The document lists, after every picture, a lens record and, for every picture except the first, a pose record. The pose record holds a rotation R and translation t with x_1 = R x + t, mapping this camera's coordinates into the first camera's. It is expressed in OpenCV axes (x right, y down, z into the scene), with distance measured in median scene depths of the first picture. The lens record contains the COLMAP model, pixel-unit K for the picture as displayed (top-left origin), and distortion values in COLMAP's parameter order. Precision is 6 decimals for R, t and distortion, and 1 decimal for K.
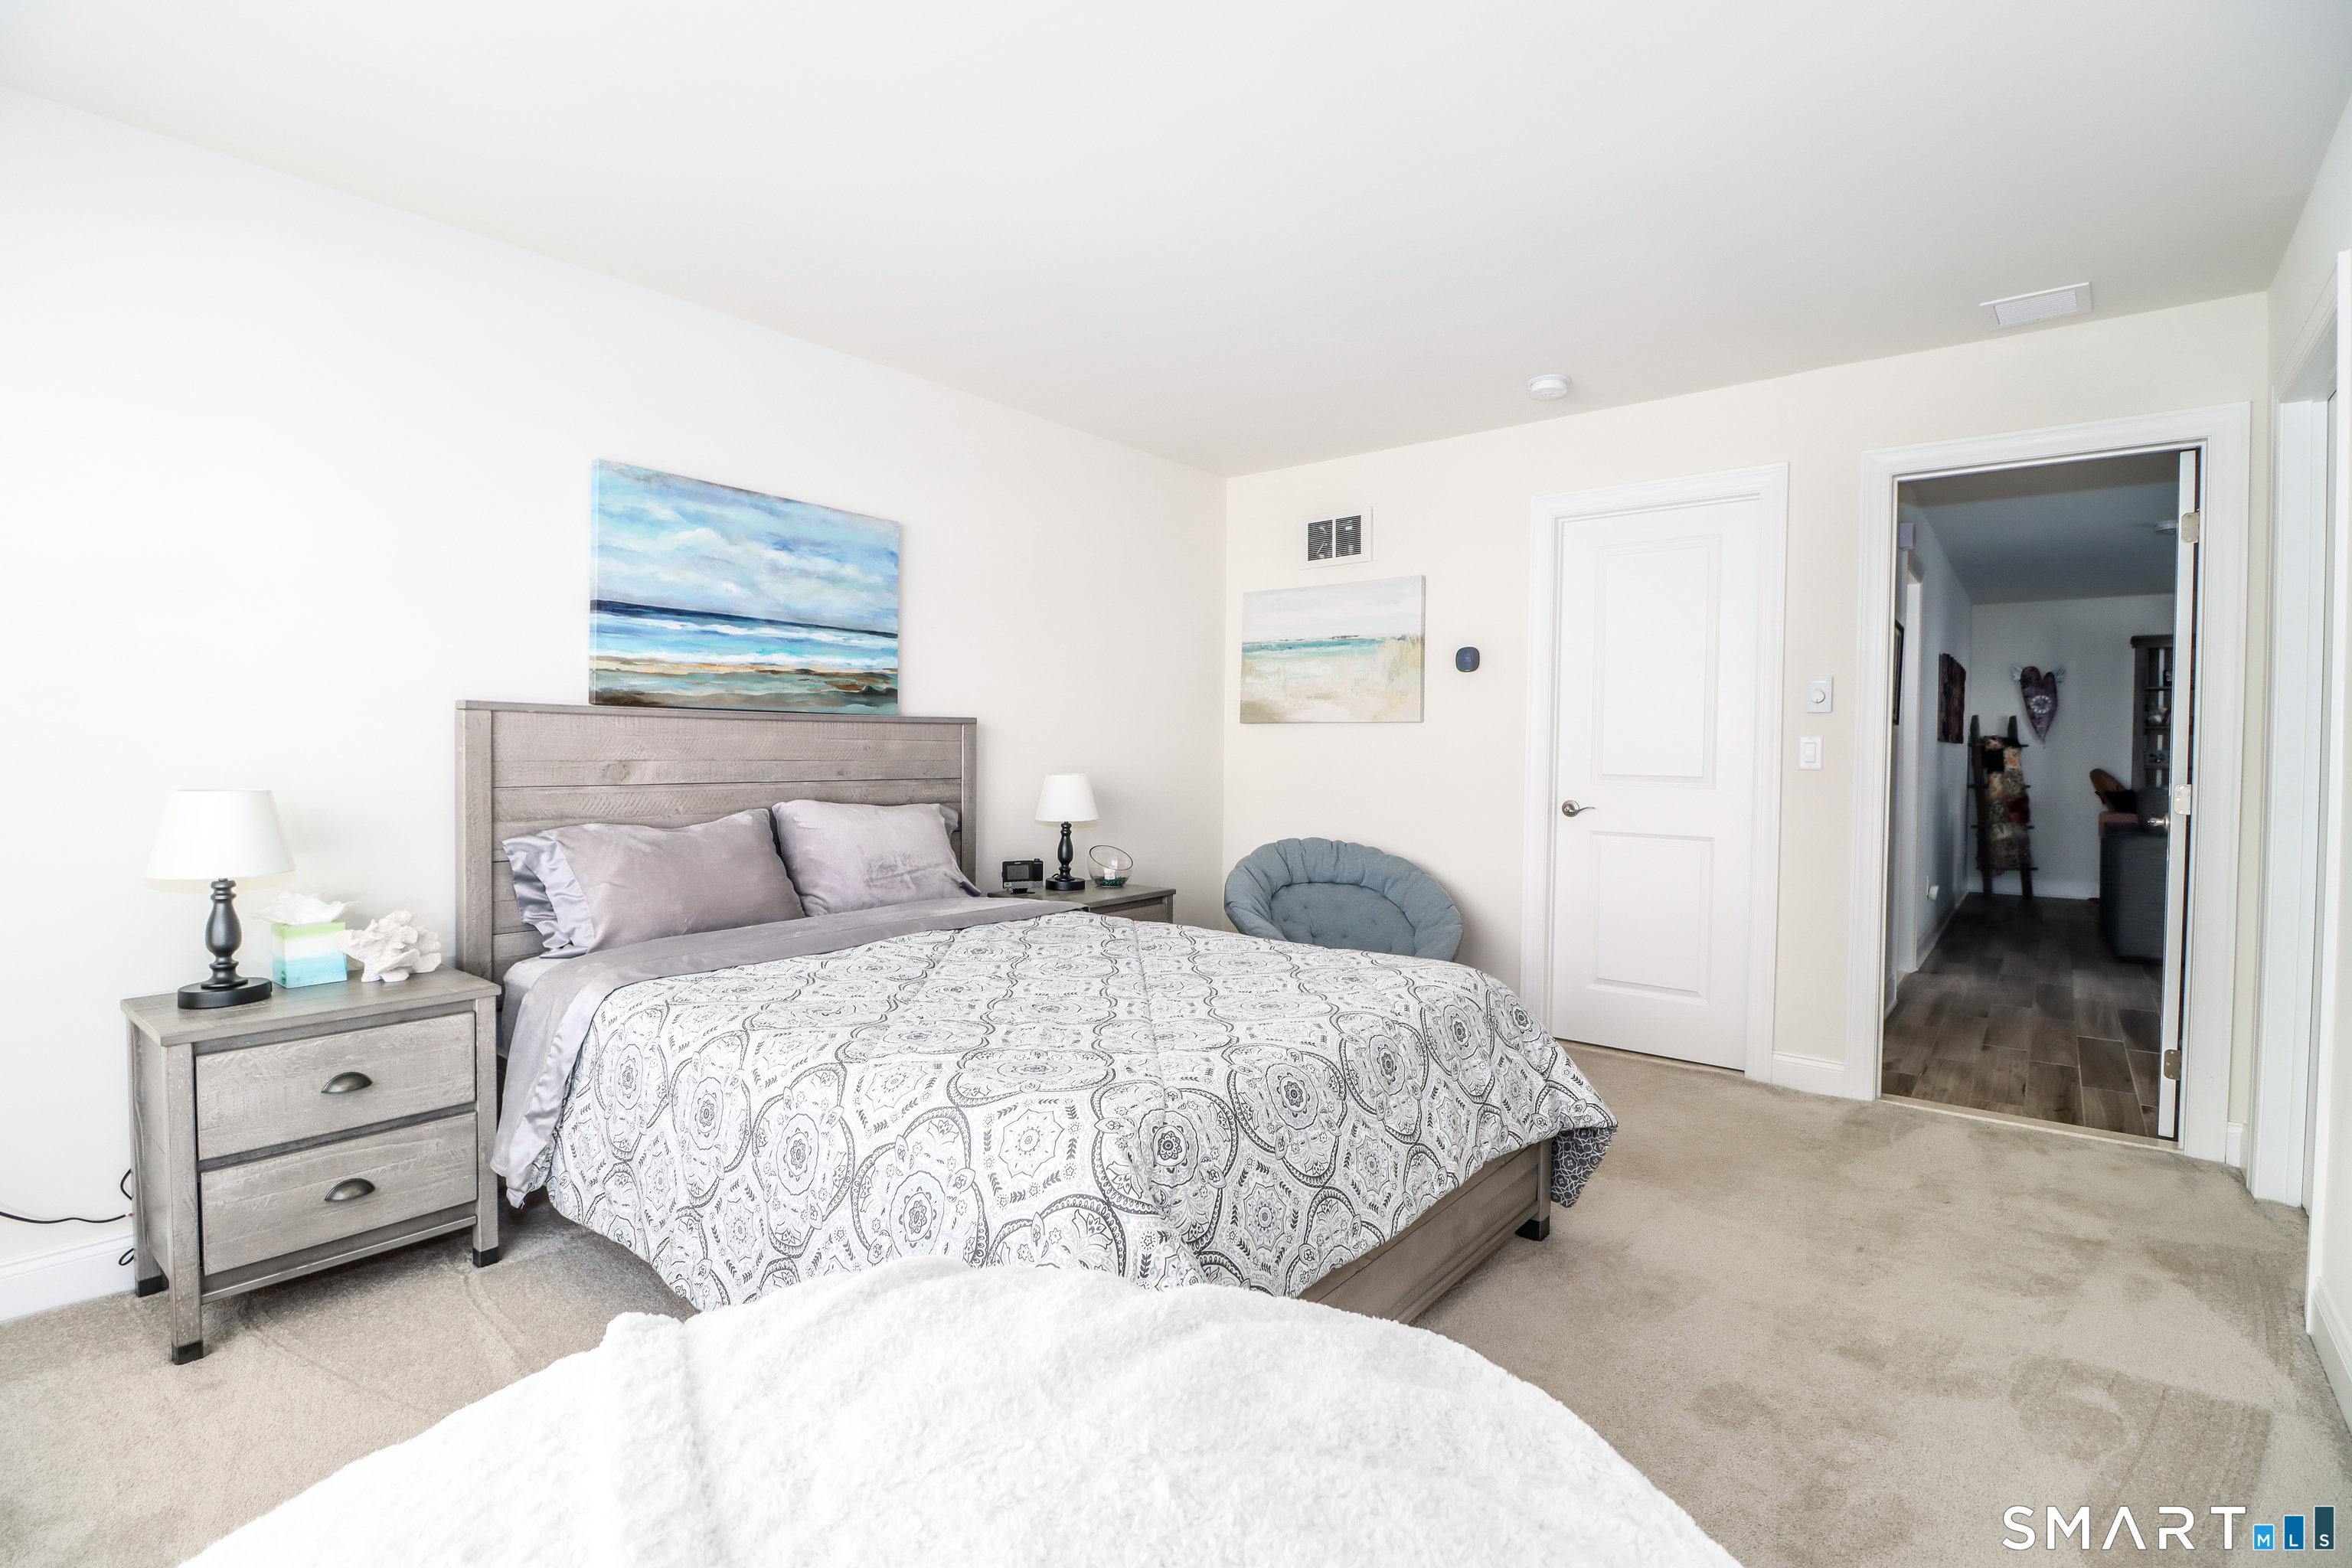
lens RADIAL K [[1092.3, 0, 1181.1], [0, 1092.3, 775.1], [0, 0, 1]] dist [-0.002471, -0.000217]
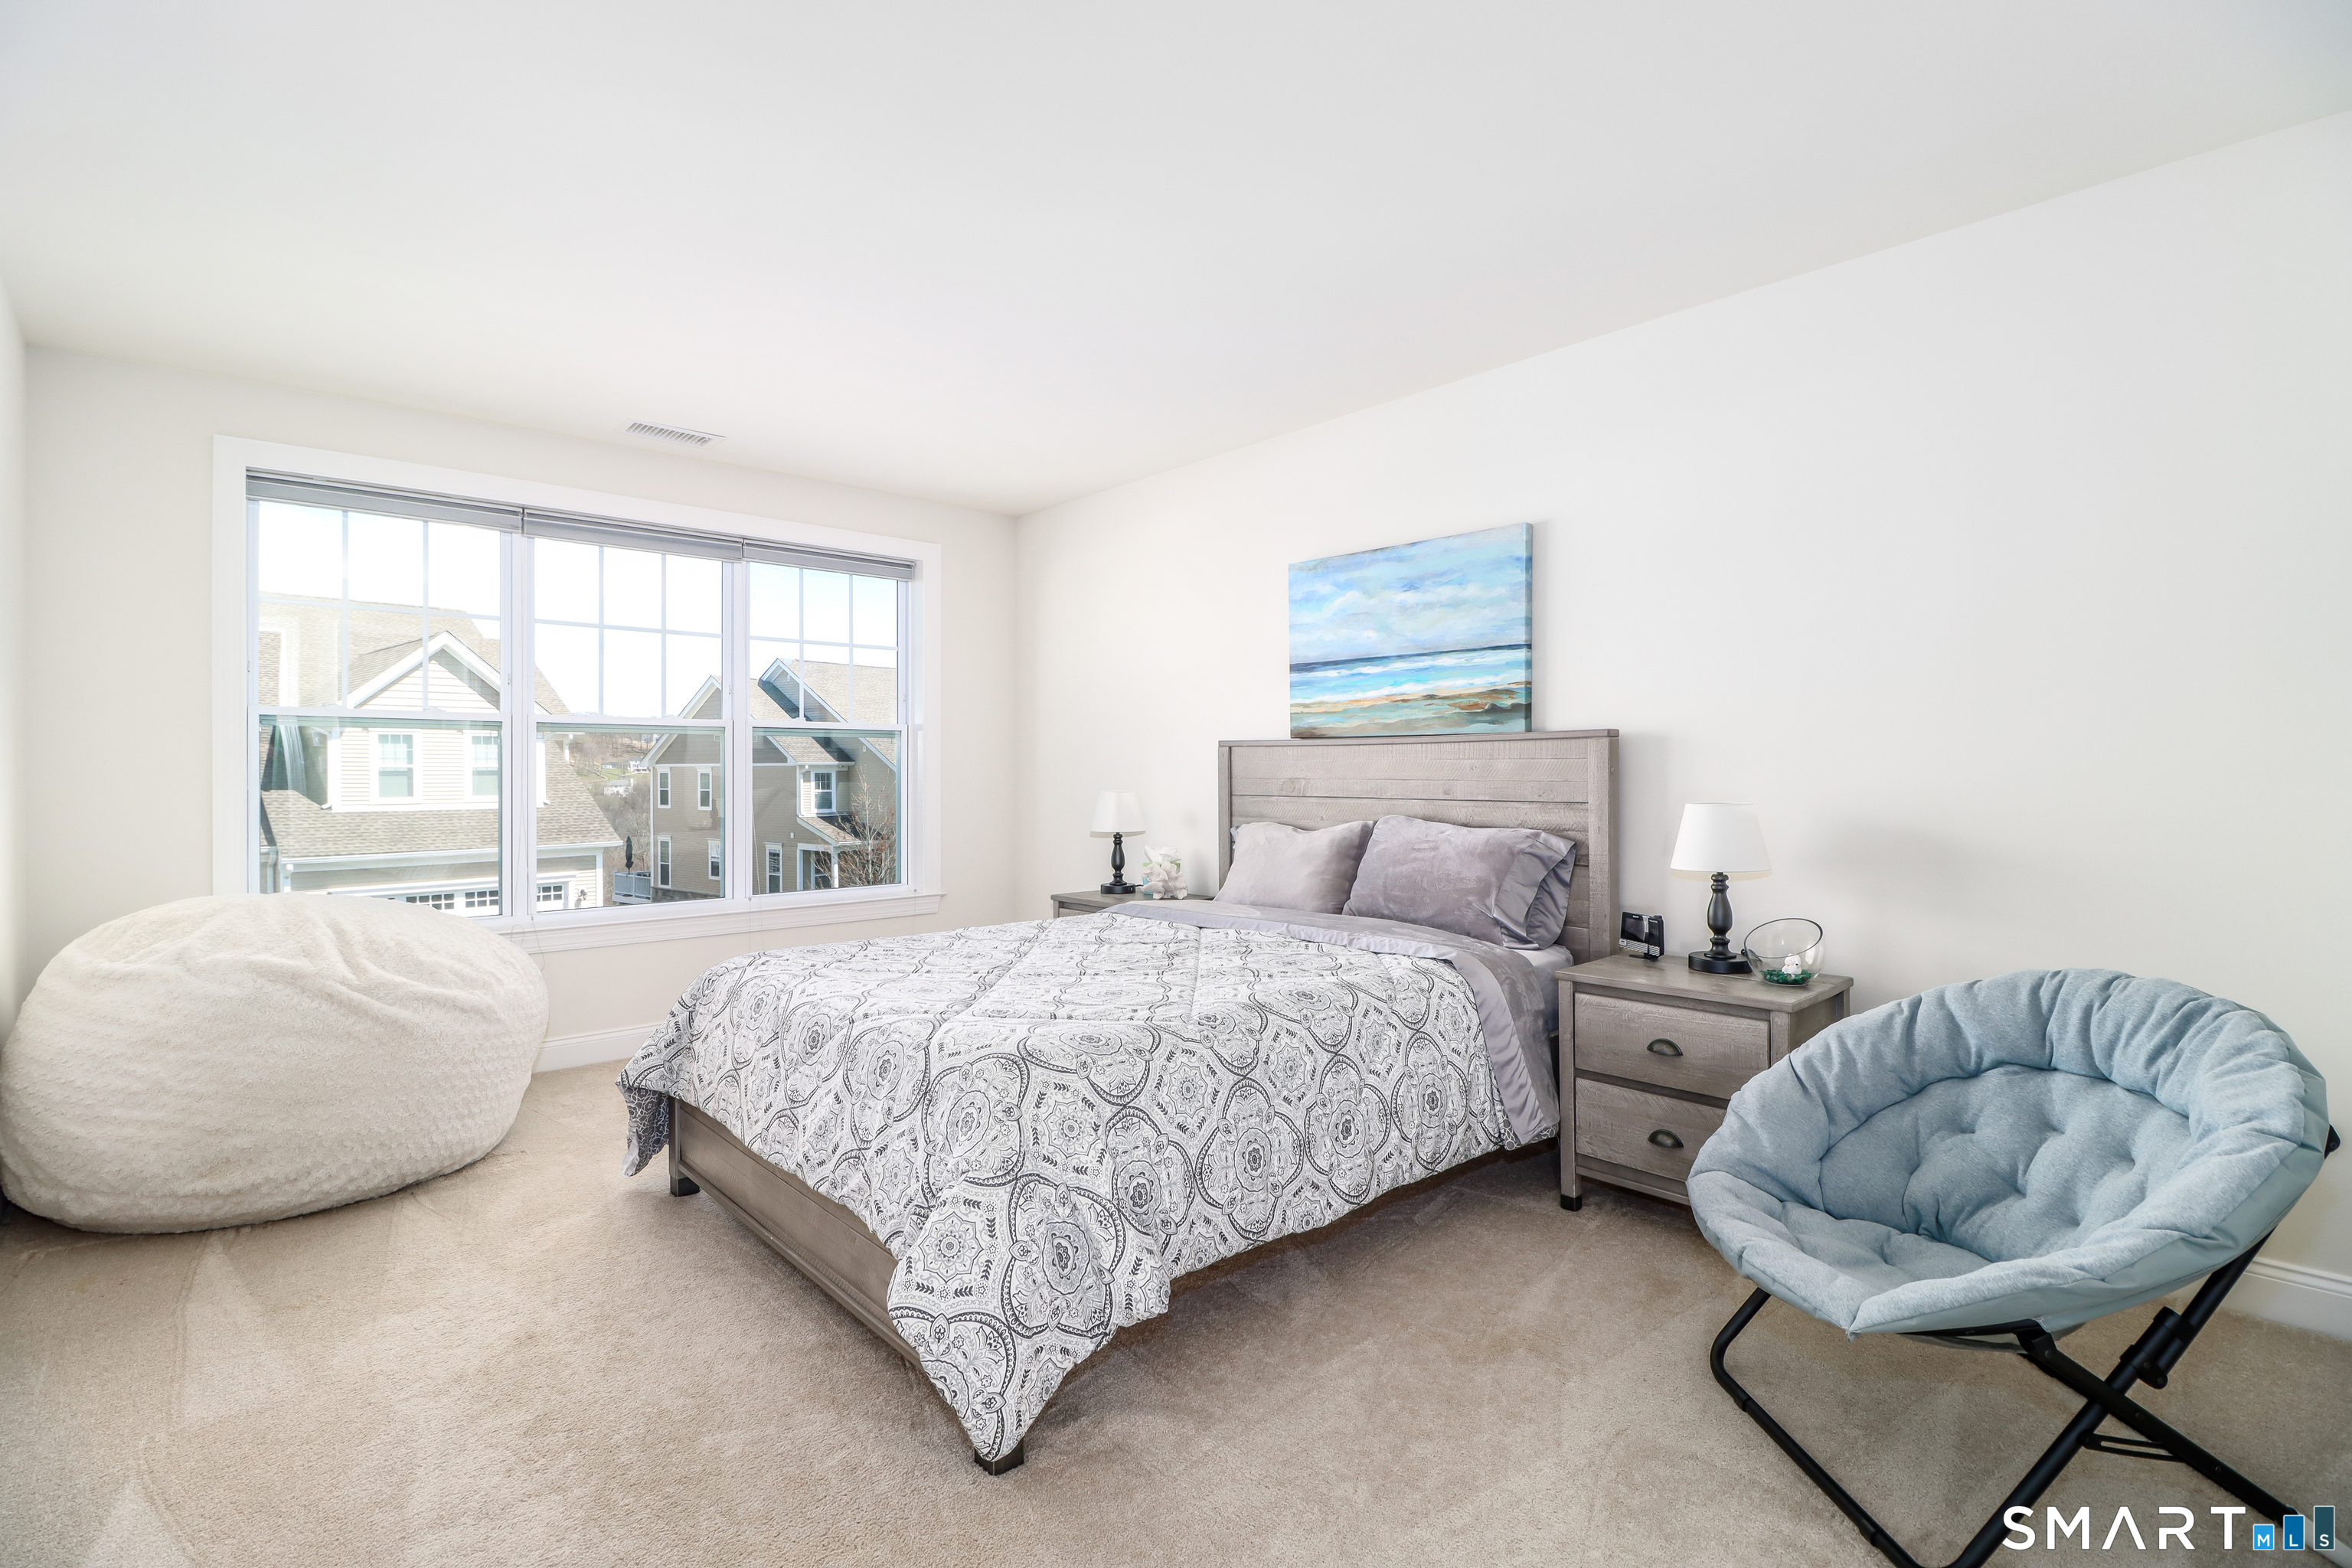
lens RADIAL K [[1092.3, 0, 1177.1], [0, 1092.3, 777.3], [0, 0, 1]] dist [-0.002471, -0.000217]
pose [[-0.154794, 0.002981, -0.987942, 0.771064], [-0.019527, 0.999791, 0.006077, -0.017918], [0.987754, 0.020232, -0.154704, 0.942861]]
